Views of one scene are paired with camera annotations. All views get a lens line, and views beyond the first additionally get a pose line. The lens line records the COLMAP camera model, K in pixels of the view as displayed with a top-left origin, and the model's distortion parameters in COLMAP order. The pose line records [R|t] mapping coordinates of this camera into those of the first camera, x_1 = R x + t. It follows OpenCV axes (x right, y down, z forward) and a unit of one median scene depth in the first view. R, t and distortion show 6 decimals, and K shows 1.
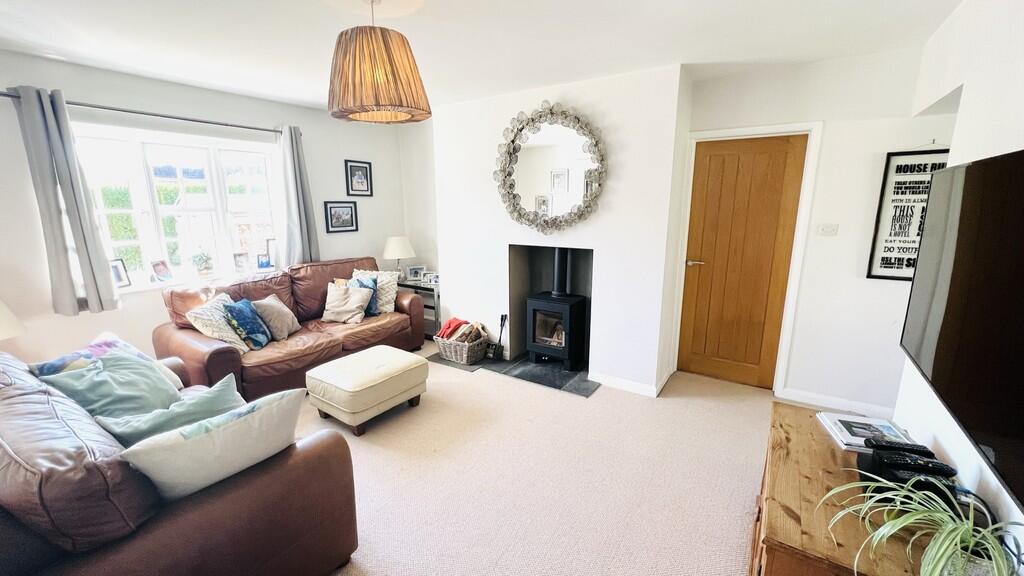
lens RADIAL K [[405.9, 0, 506.8], [0, 405.9, 288.4], [0, 0, 1]] dist [0.000155, 0.000825]
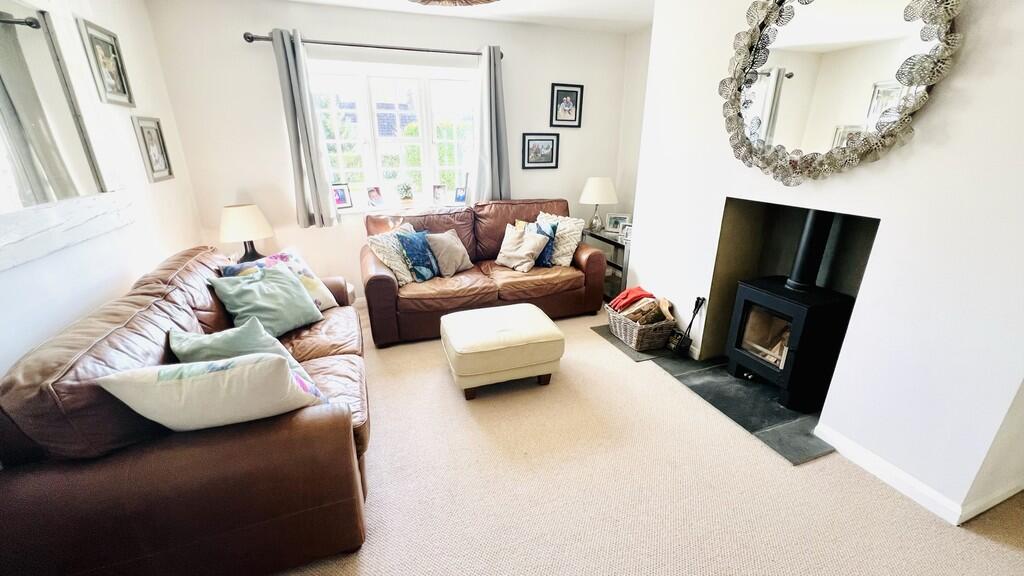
lens RADIAL K [[405.9, 0, 512.9], [0, 405.9, 288.5], [0, 0, 1]] dist [0.000155, 0.000825]
pose [[0.810112, 0.203056, -0.549988, 0.124602], [-0.125406, 0.976410, 0.175773, -0.037486], [0.572706, -0.073424, 0.816466, 0.260332]]
